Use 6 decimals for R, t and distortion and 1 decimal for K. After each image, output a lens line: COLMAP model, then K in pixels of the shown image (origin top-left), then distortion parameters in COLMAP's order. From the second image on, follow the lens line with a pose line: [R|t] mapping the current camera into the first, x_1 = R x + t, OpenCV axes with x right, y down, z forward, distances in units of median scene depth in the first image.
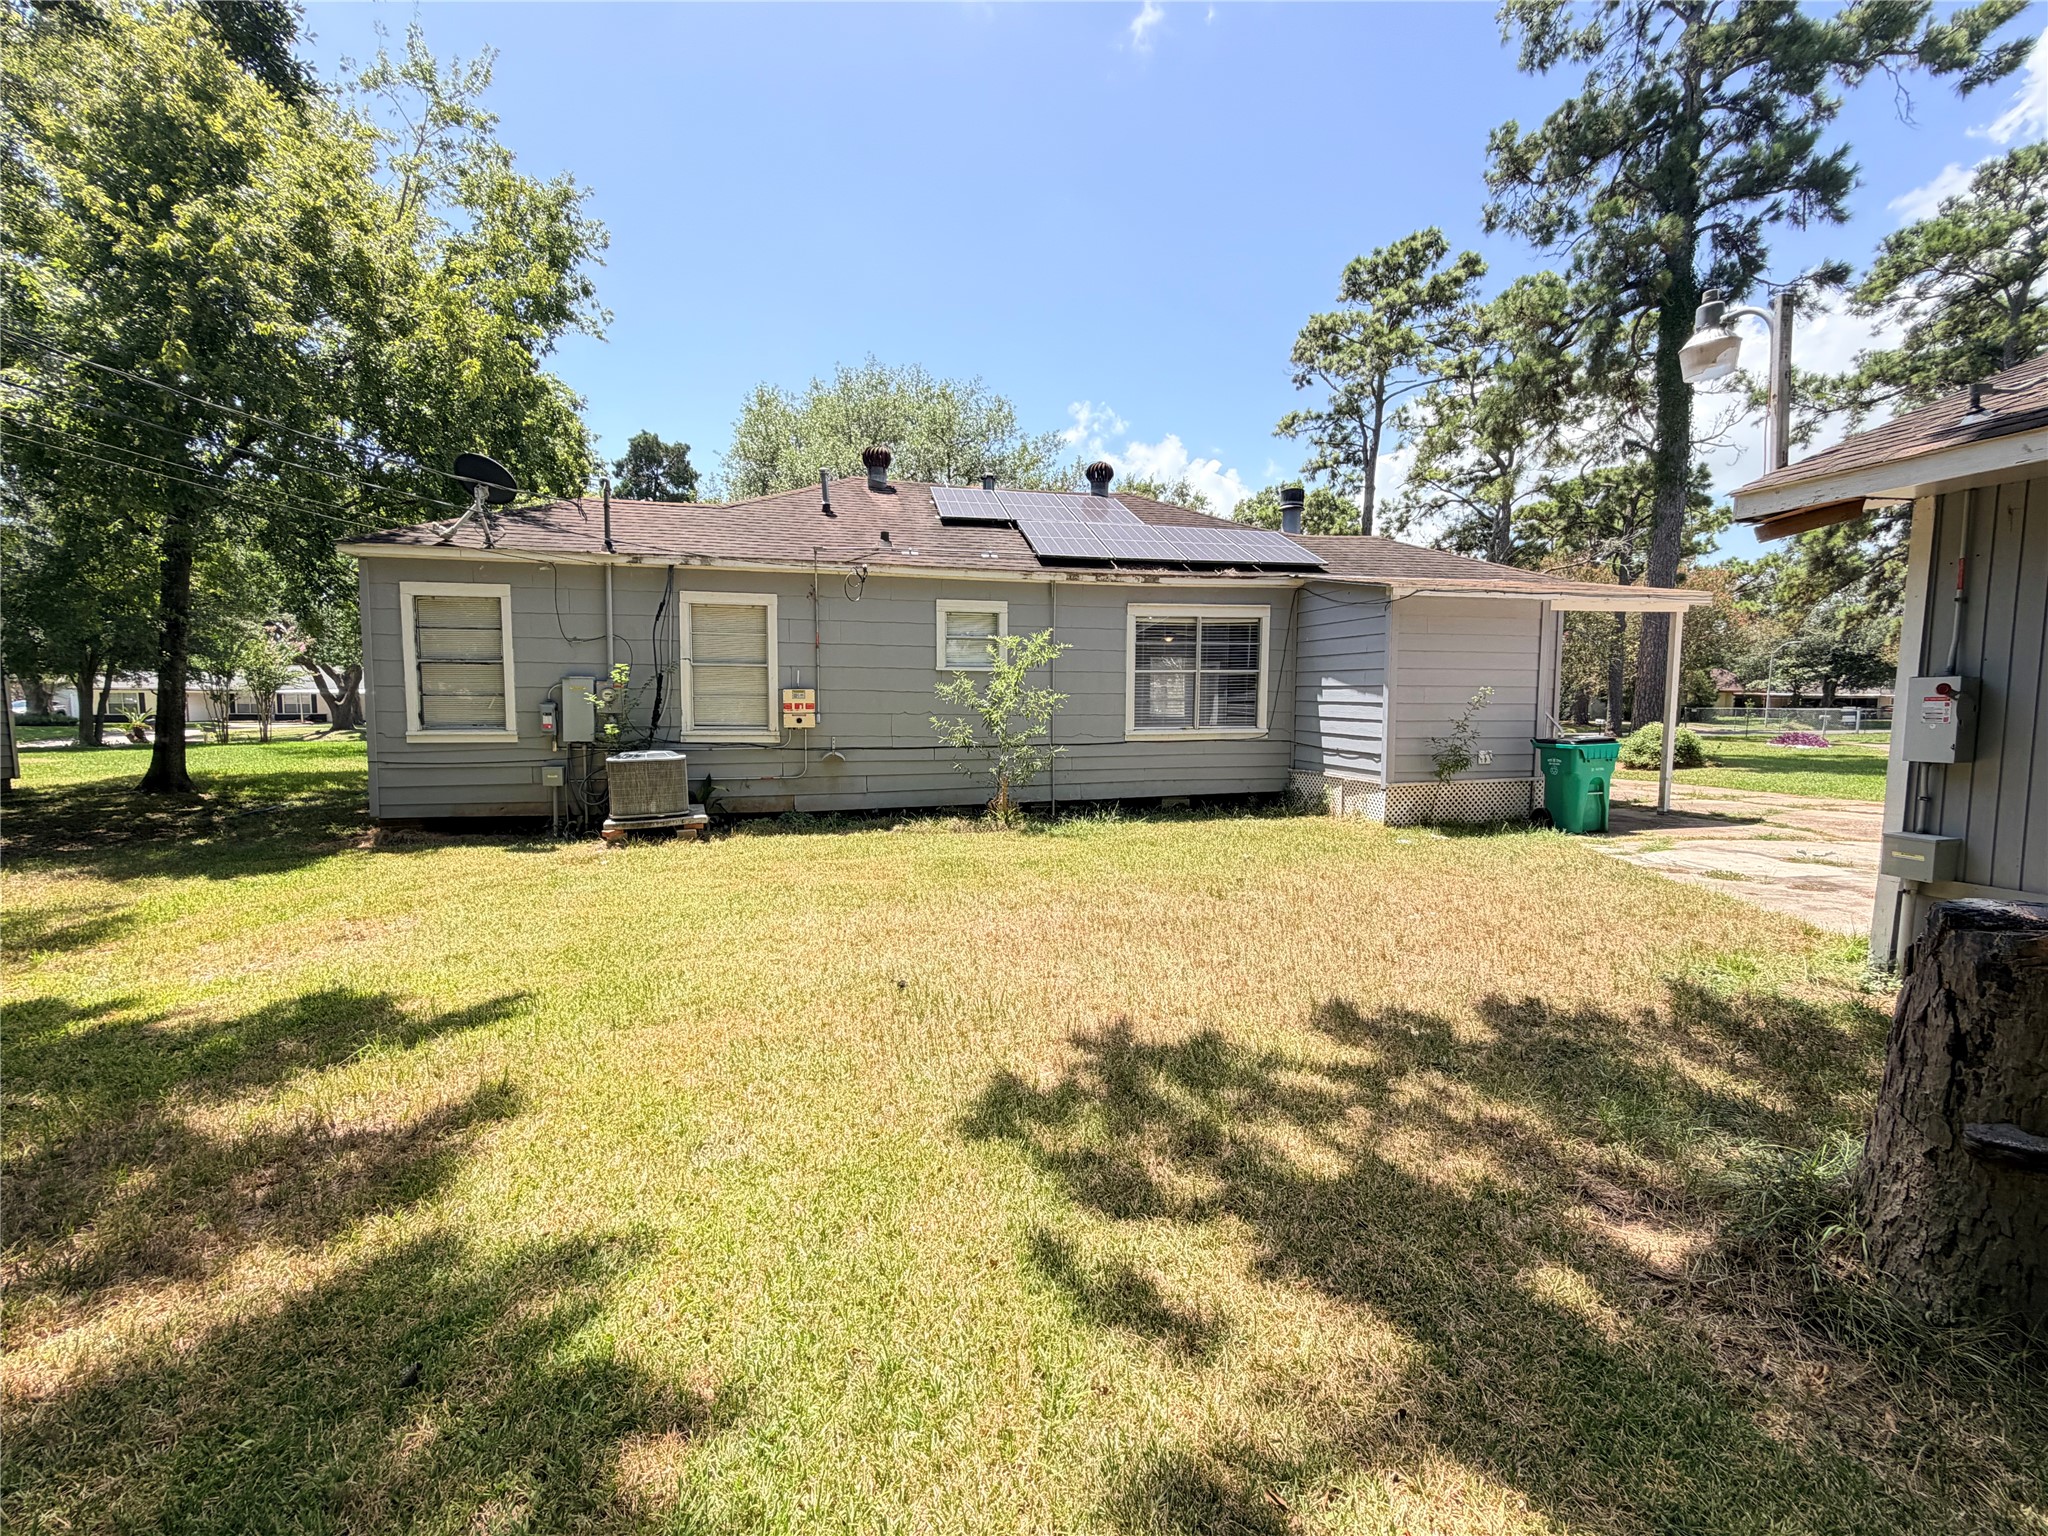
lens RADIAL K [[850.1, 0, 1051.9], [0, 850.1, 769.1], [0, 0, 1]] dist [0.001278, -0.000211]
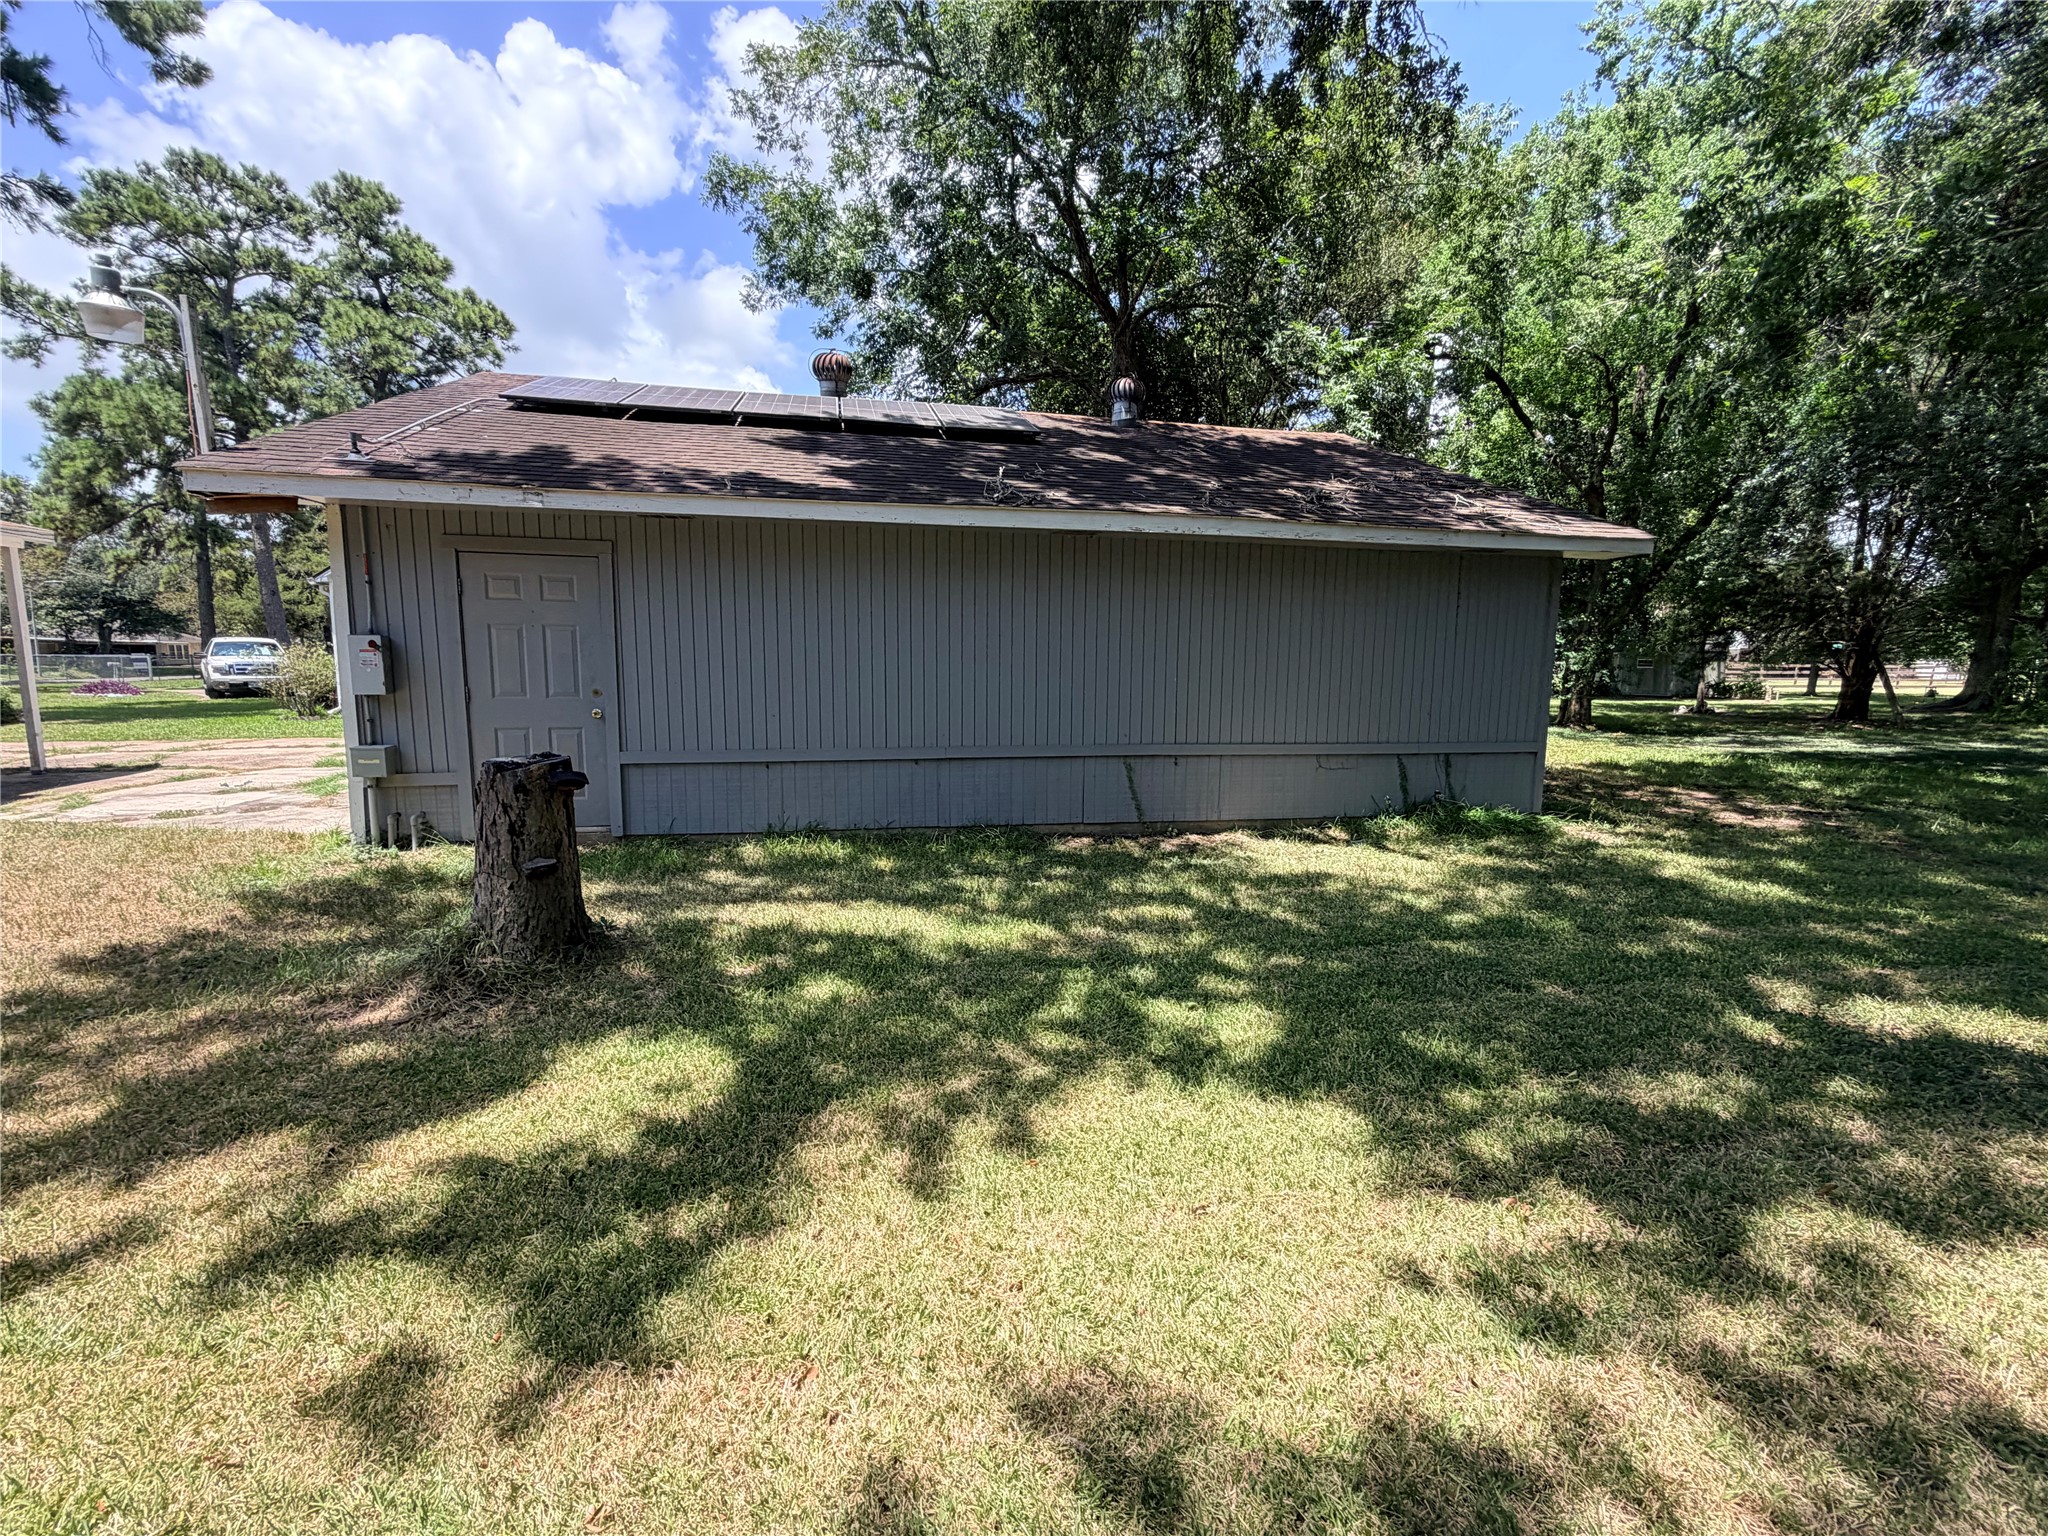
lens RADIAL K [[850.1, 0, 1051.9], [0, 850.1, 769.1], [0, 0, 1]] dist [0.001278, -0.000211]
pose [[-0.034853, -0.129740, 0.990935, -0.122387], [0.067627, 0.988959, 0.131859, 0.001186], [-0.997102, 0.071610, -0.025694, -0.028580]]
